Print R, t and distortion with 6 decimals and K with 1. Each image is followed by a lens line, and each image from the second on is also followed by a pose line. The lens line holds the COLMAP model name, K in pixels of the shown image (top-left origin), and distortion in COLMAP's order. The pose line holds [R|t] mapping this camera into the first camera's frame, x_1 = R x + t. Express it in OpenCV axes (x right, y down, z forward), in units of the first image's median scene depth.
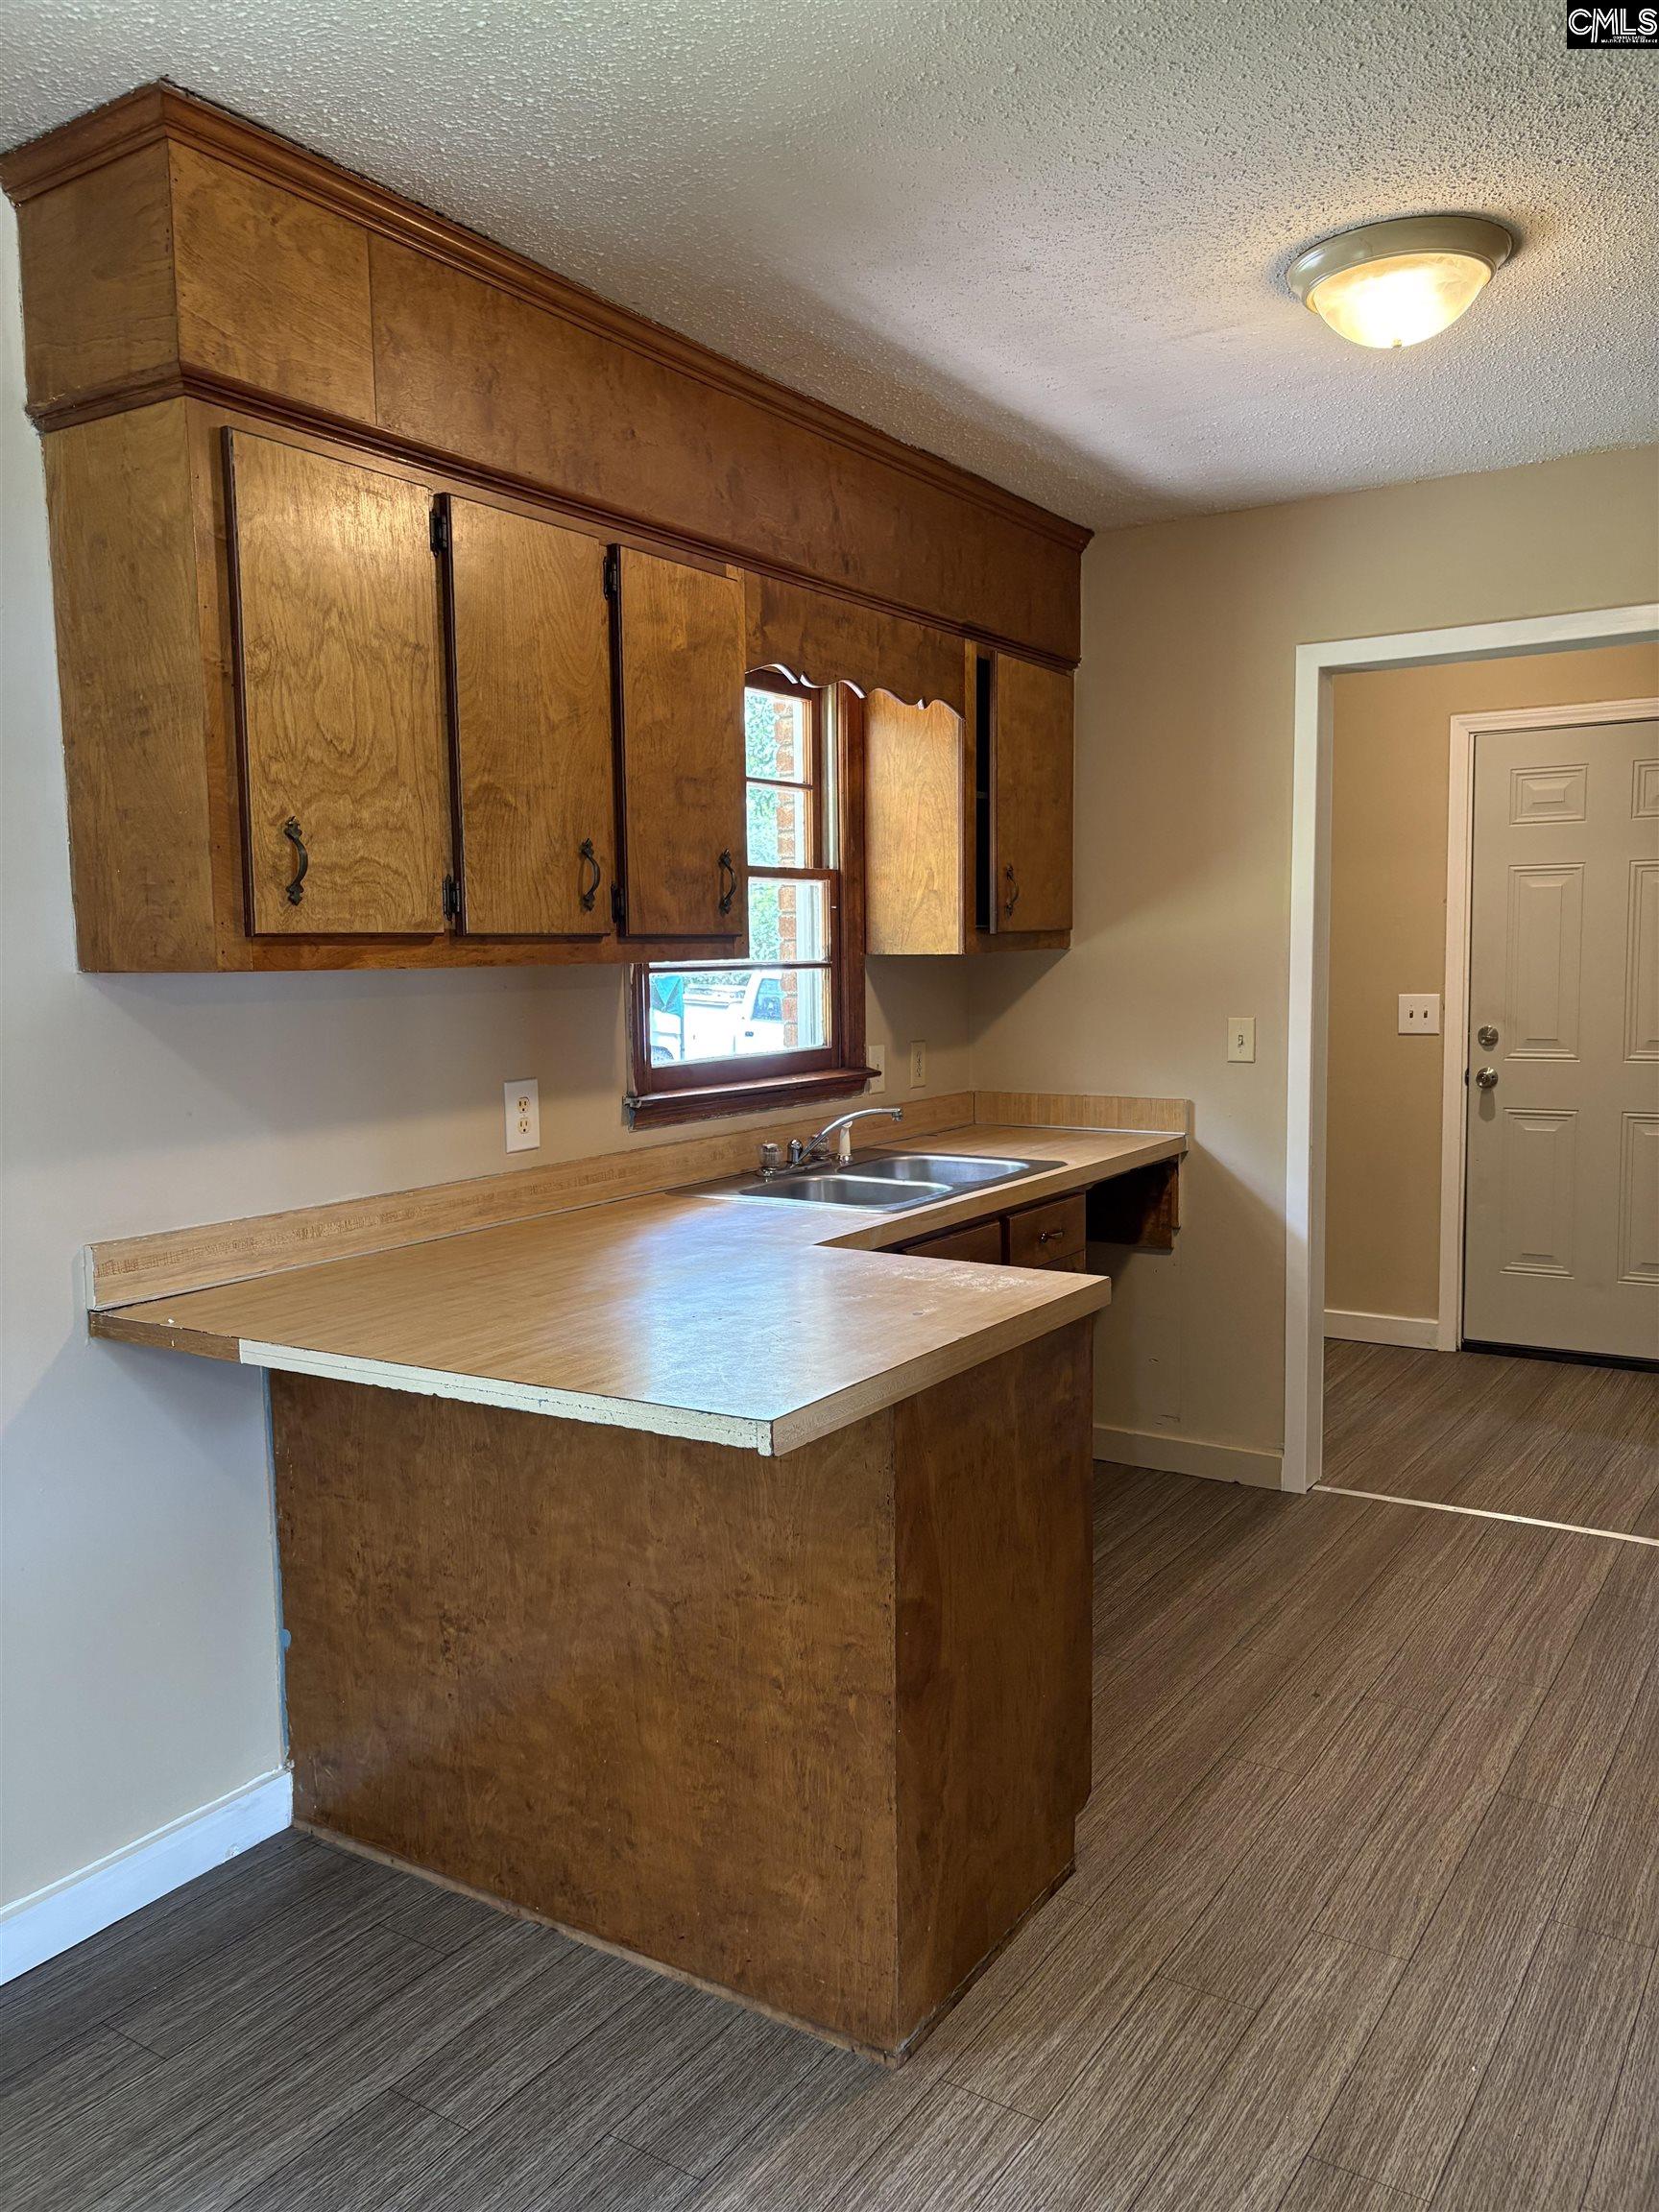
lens RADIAL K [[1659.4, 0, 814.2], [0, 1659.4, 1111.1], [0, 0, 1]] dist [0.045974, -0.062001]
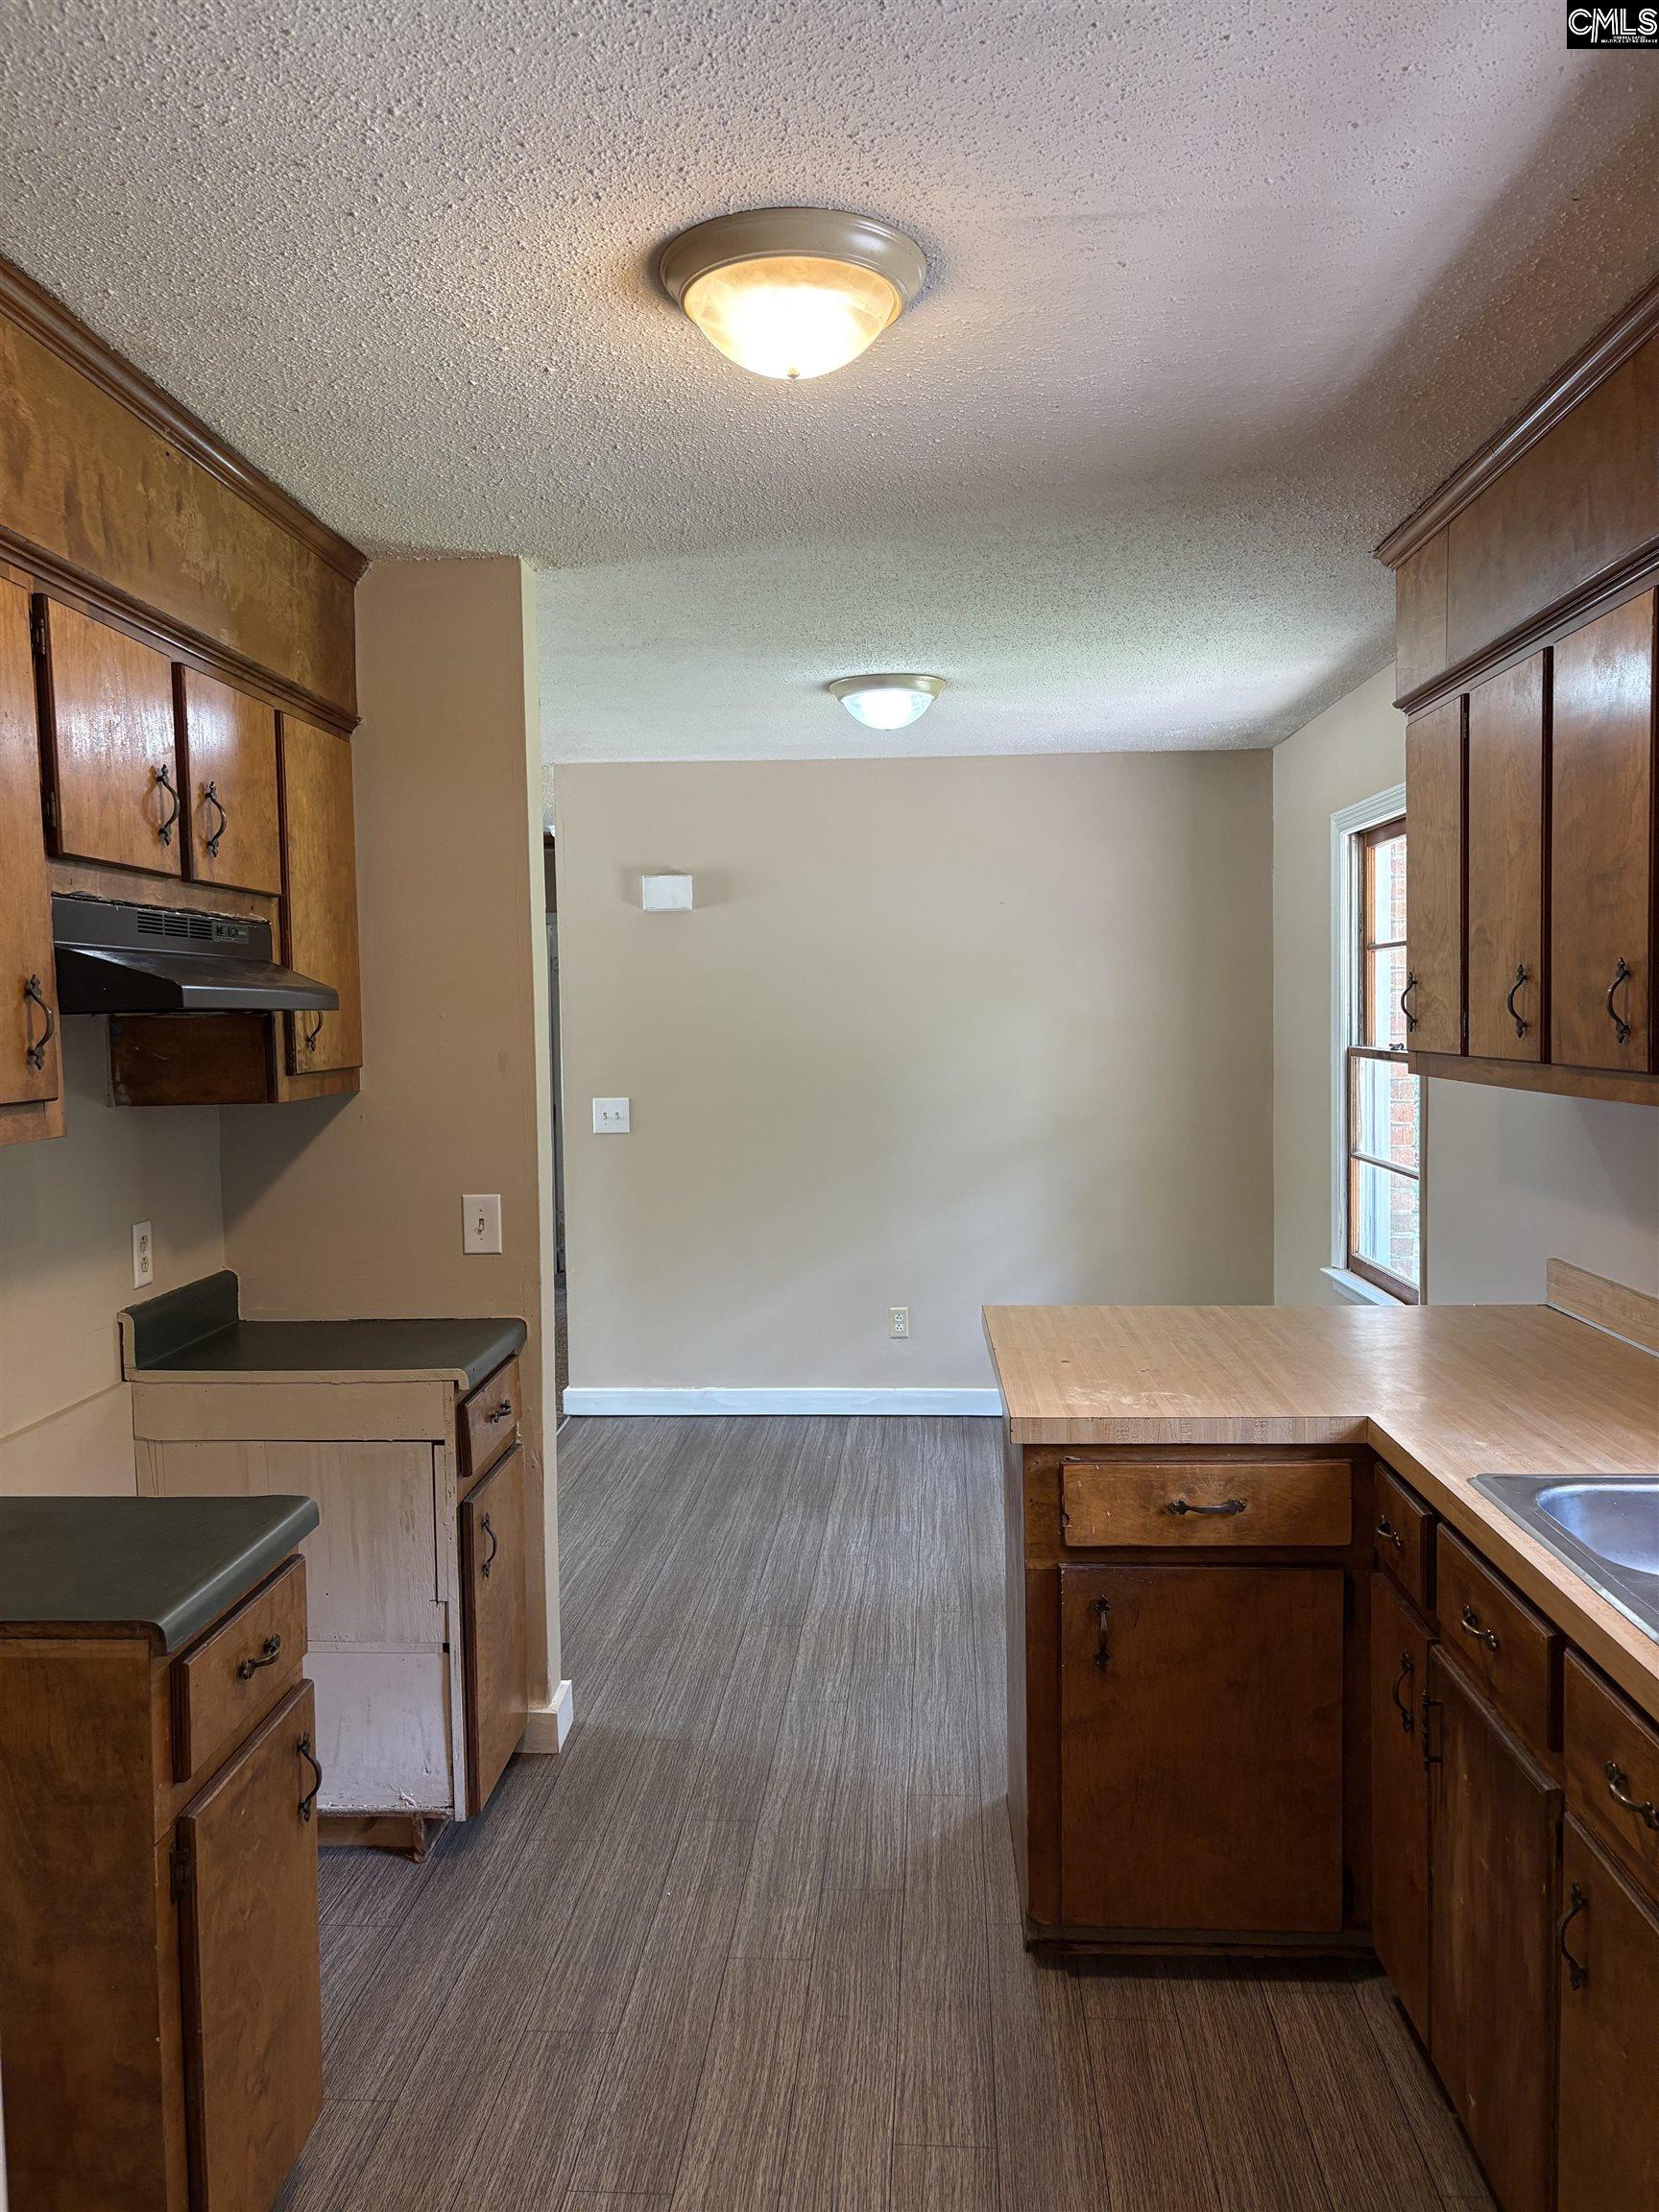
lens RADIAL K [[1659.4, 0, 814.2], [0, 1659.4, 1111.1], [0, 0, 1]] dist [0.045974, -0.062001]
pose [[-0.870219, 0.059734, -0.489030, 0.814034], [-0.019137, 0.987775, 0.154709, -0.254884], [0.492293, 0.143990, -0.858437, 1.888761]]
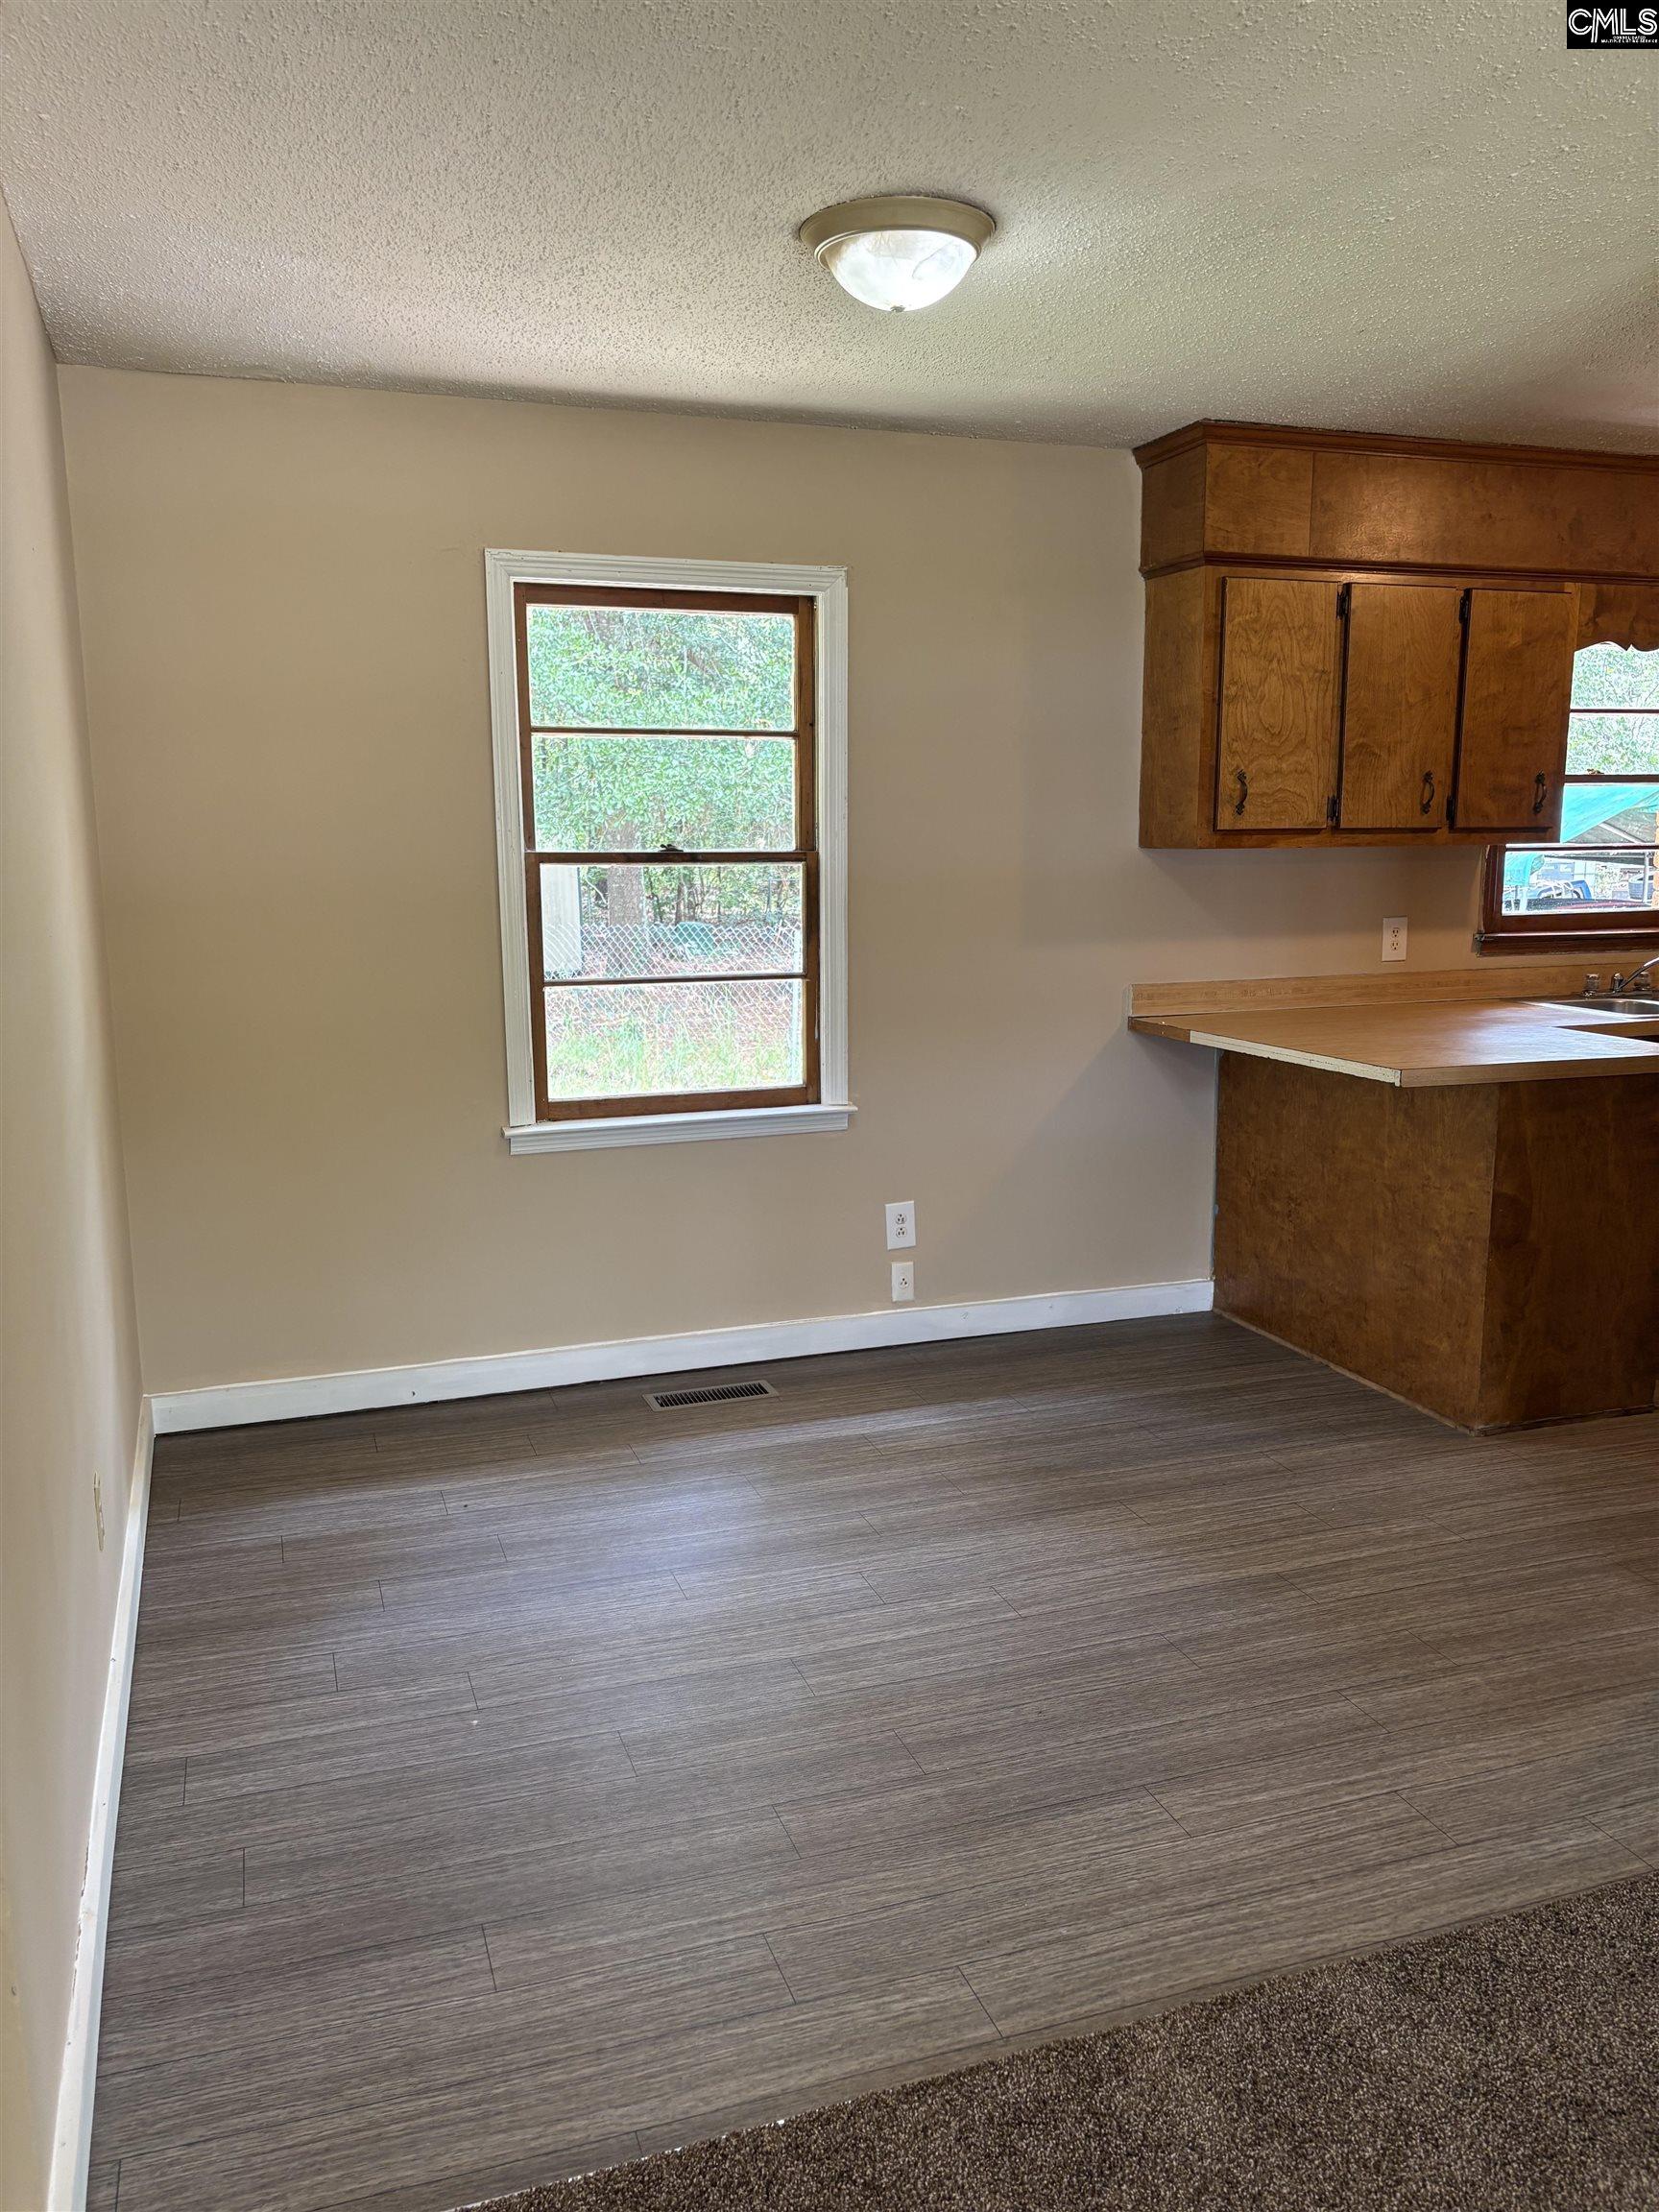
lens RADIAL K [[1659.4, 0, 814.2], [0, 1659.4, 1111.1], [0, 0, 1]] dist [0.045974, -0.062001]
pose [[0.787729, 0.114167, -0.605351, 0.496343], [-0.066749, 0.992709, 0.100362, 0.056780], [0.612395, -0.038651, 0.789606, -0.829058]]
